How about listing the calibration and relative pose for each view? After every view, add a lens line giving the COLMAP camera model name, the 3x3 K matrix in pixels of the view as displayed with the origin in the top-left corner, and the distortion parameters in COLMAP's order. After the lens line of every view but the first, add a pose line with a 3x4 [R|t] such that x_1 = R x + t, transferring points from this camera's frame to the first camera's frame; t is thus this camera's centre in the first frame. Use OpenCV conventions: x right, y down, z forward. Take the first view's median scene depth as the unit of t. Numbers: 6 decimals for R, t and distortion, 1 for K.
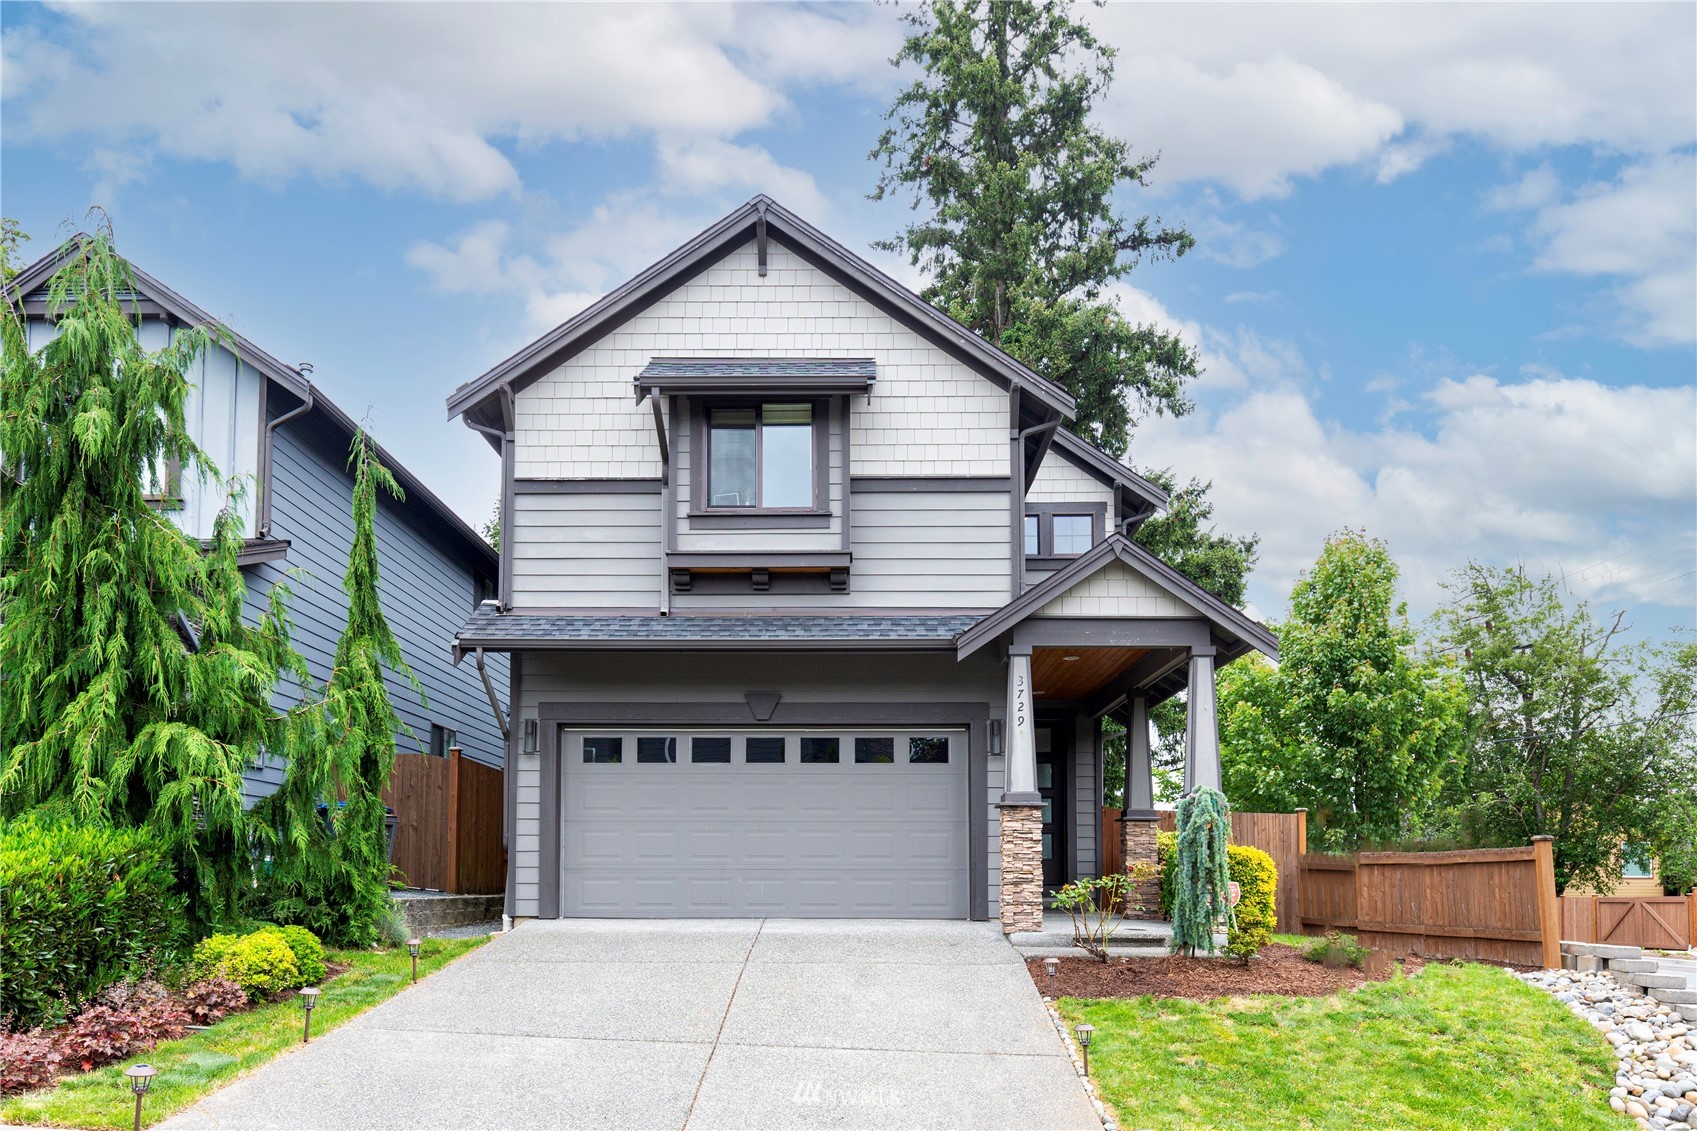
lens RADIAL K [[1199.1, 0, 848.5], [0, 1199.1, 565.5], [0, 0, 1]] dist [0.003358, 0.000713]
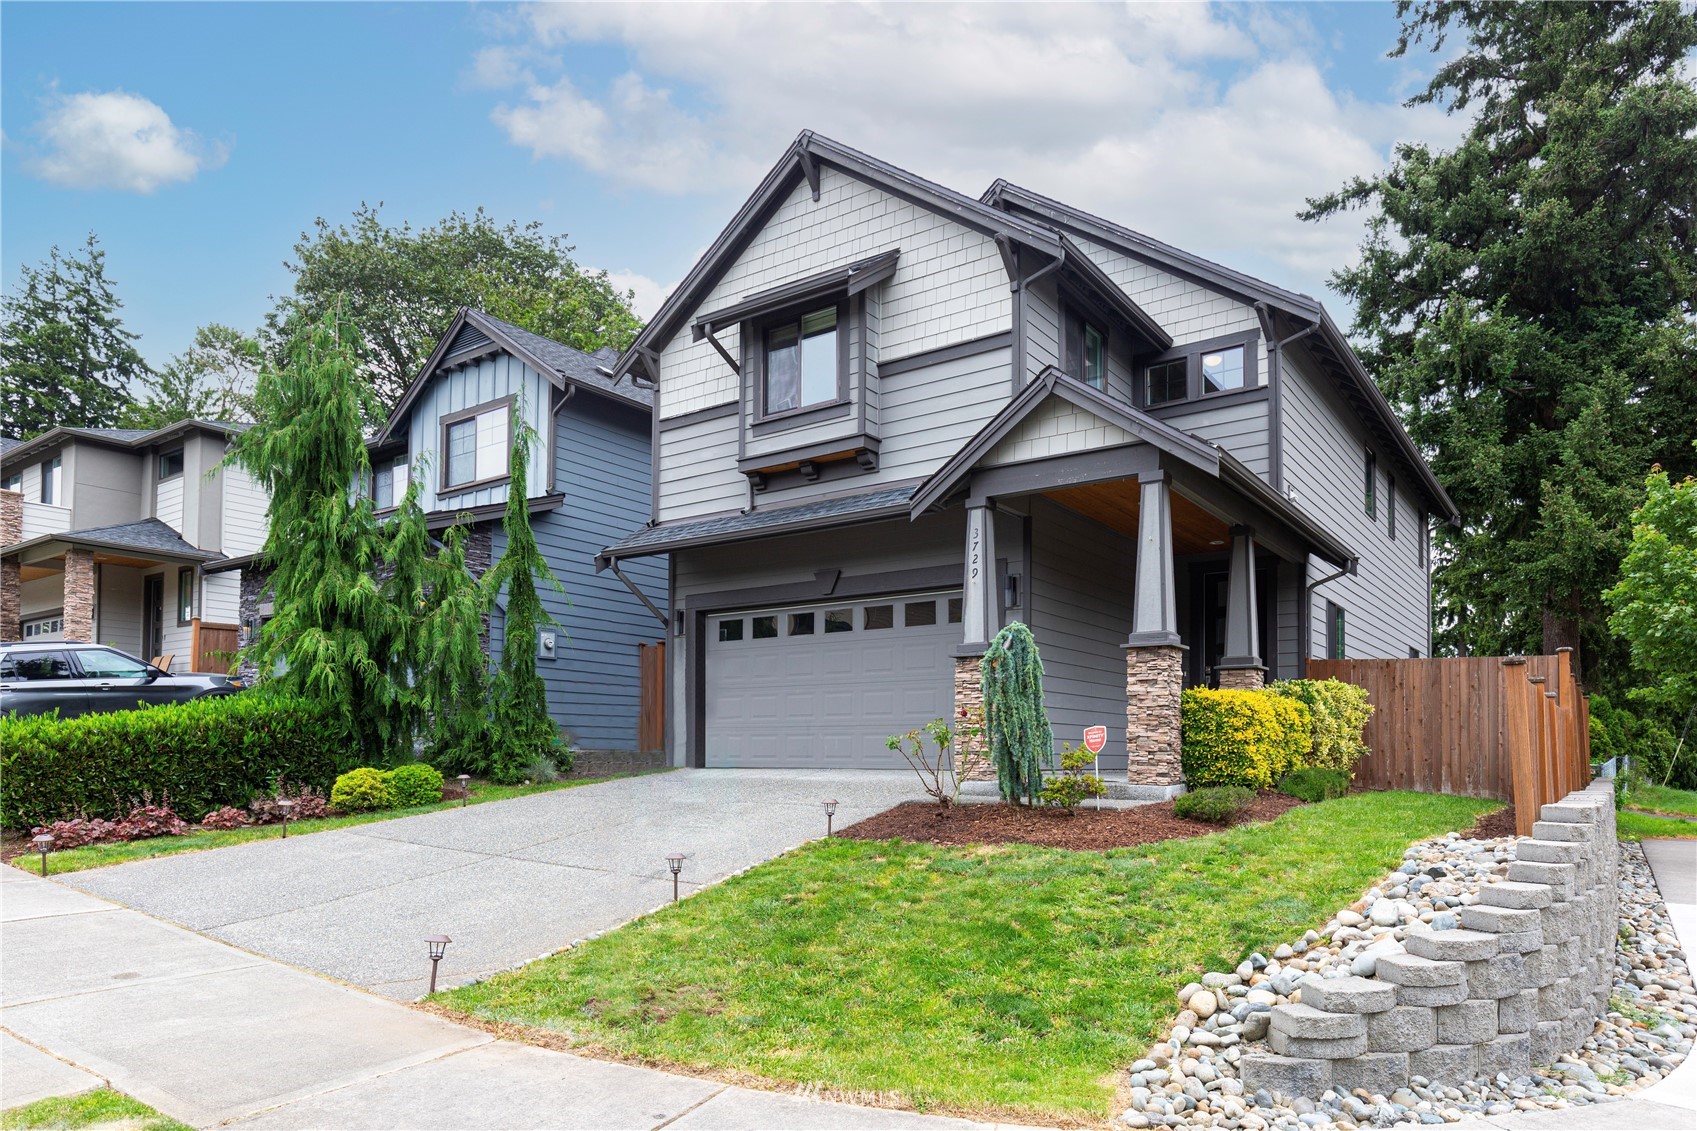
lens RADIAL K [[1049.4, 0, 848.4], [0, 1049.4, 518.1], [0, 0, 1]] dist [-0.001961, 0.000322]
pose [[0.824537, -0.124392, -0.551965, 0.488413], [0.141234, 0.989902, -0.012107, 0.071791], [0.547897, -0.067973, 0.833779, 0.194331]]
